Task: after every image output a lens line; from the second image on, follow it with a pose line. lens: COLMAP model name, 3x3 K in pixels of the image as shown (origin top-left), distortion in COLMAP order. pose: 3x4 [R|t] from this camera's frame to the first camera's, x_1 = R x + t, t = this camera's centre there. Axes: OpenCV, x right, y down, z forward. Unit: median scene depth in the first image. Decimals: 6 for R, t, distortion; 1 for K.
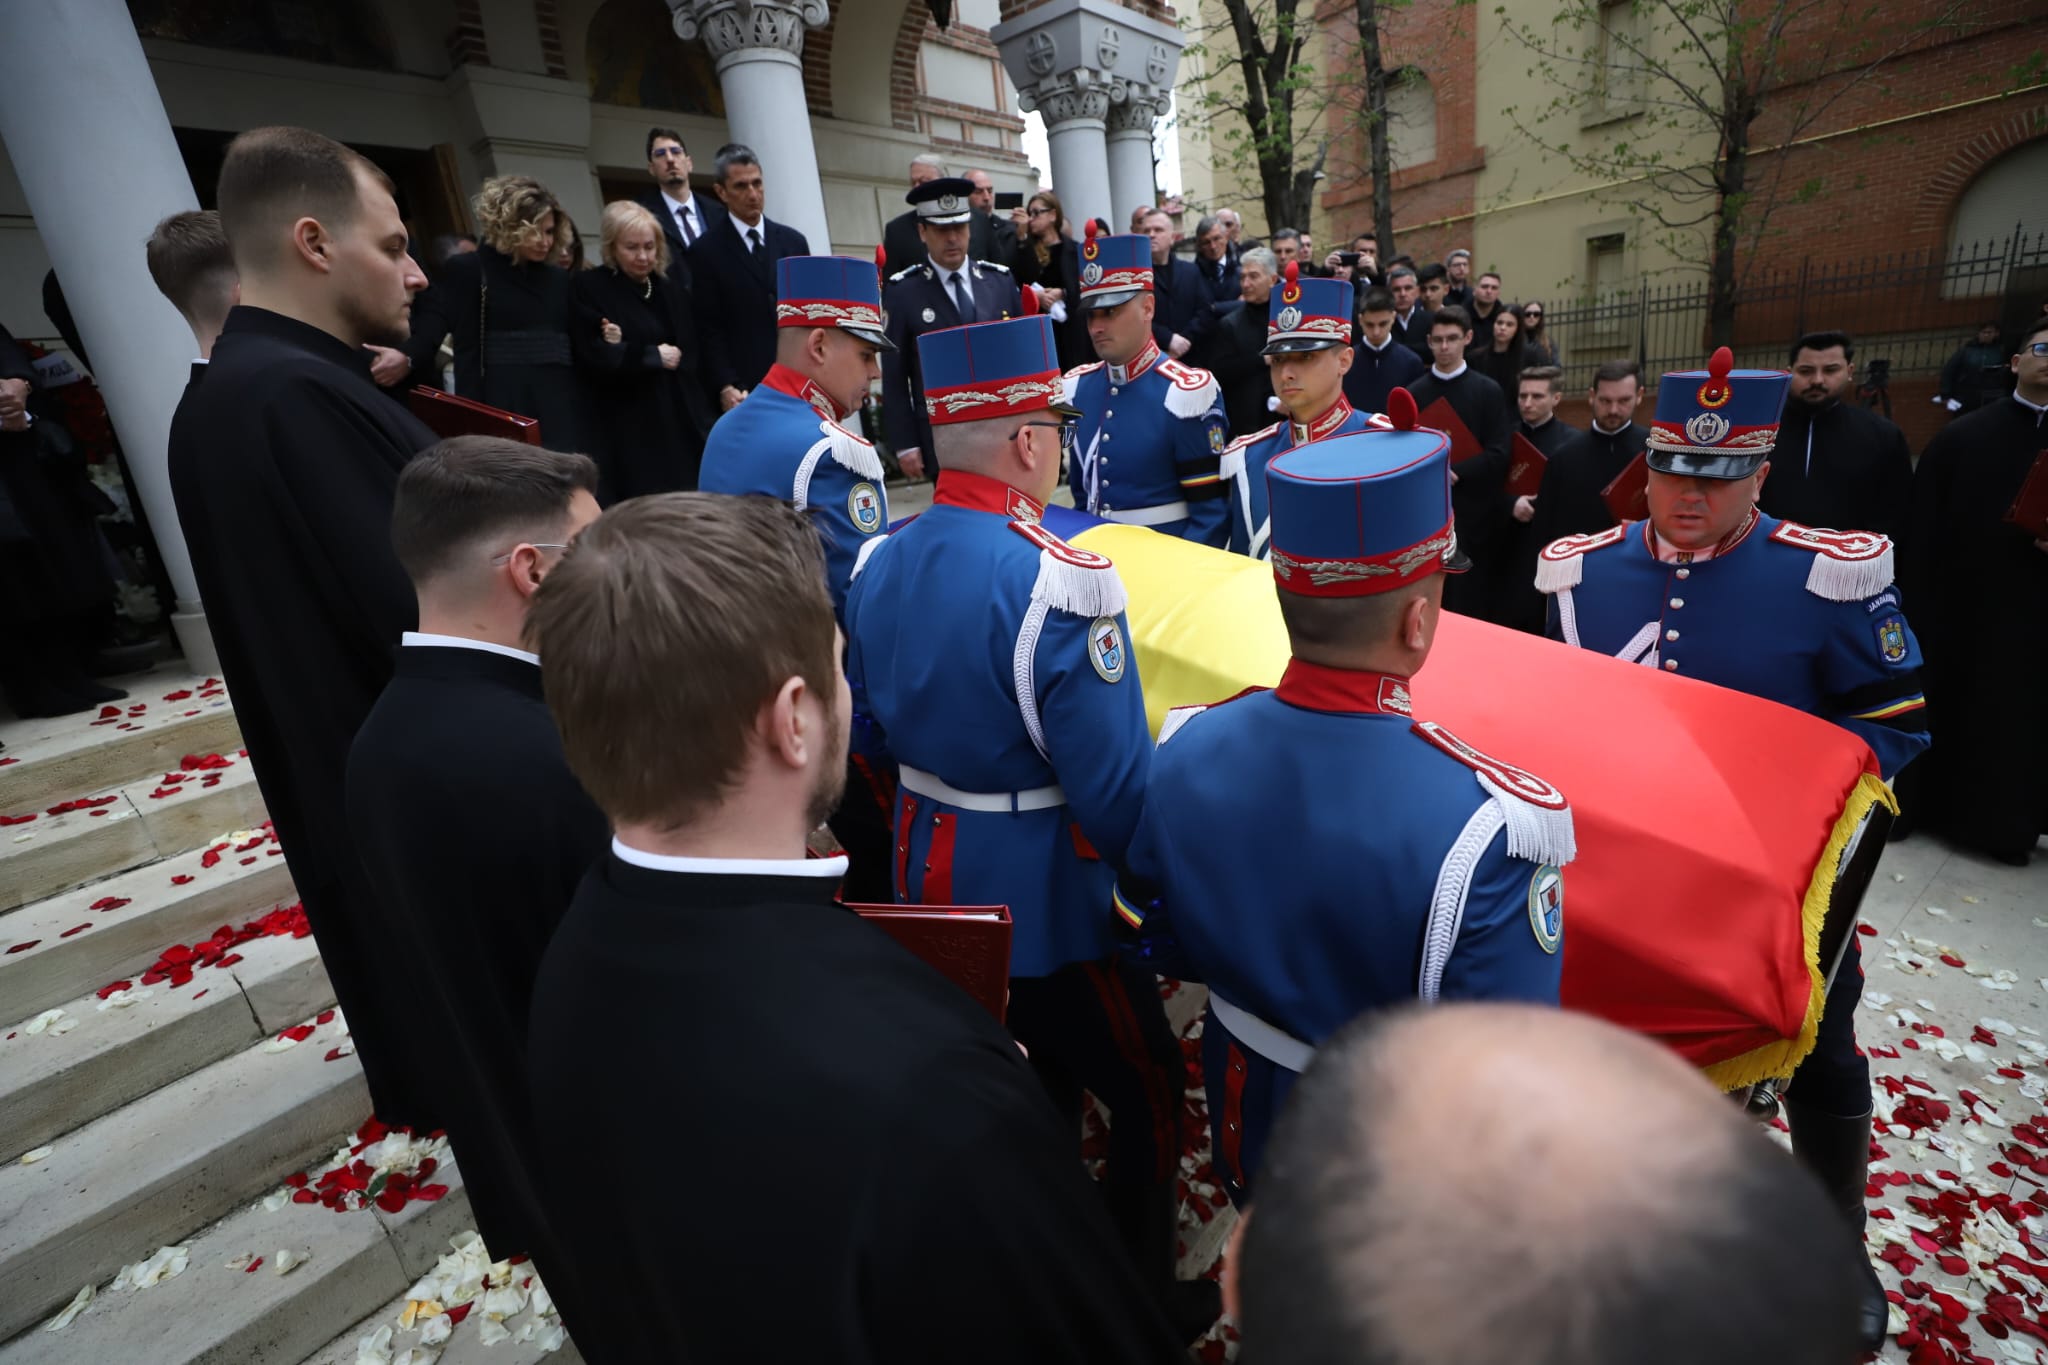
lens RADIAL K [[918.7, 0, 1029.4], [0, 918.7, 680.4], [0, 0, 1]] dist [-0.041935, 0.011611]
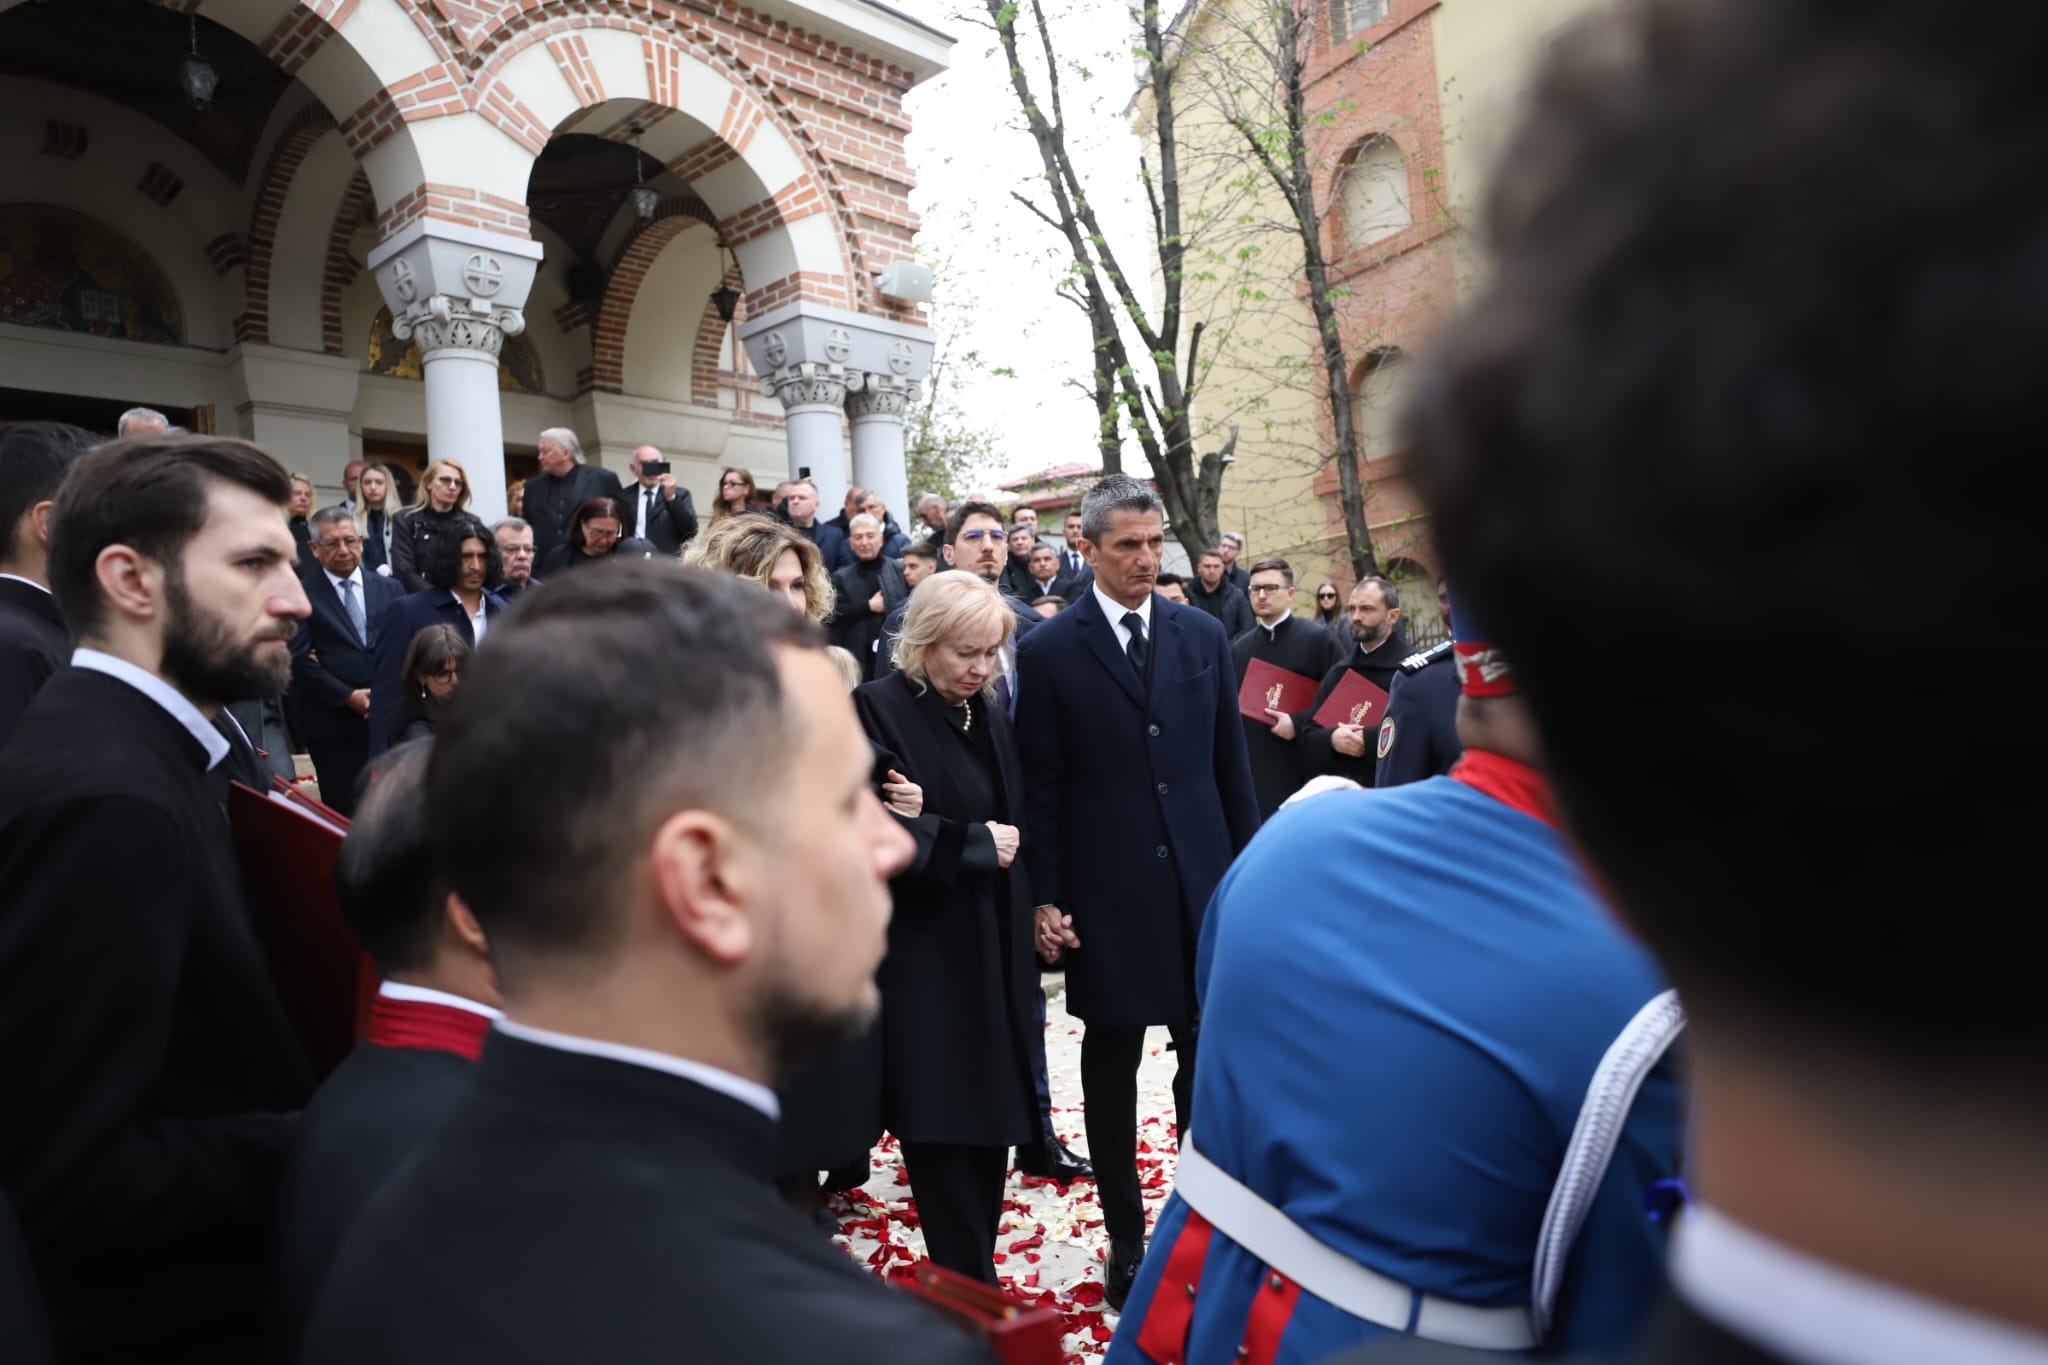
lens RADIAL K [[1371.5, 0, 1024.0], [0, 1371.5, 682.5], [0, 0, 1]] dist [0.002981, 0.003589]
pose [[0.997468, 0.037364, -0.060513, 0.235385], [-0.055411, 0.941675, -0.331929, 0.115357], [0.044582, 0.334442, 0.941361, -0.219725]]
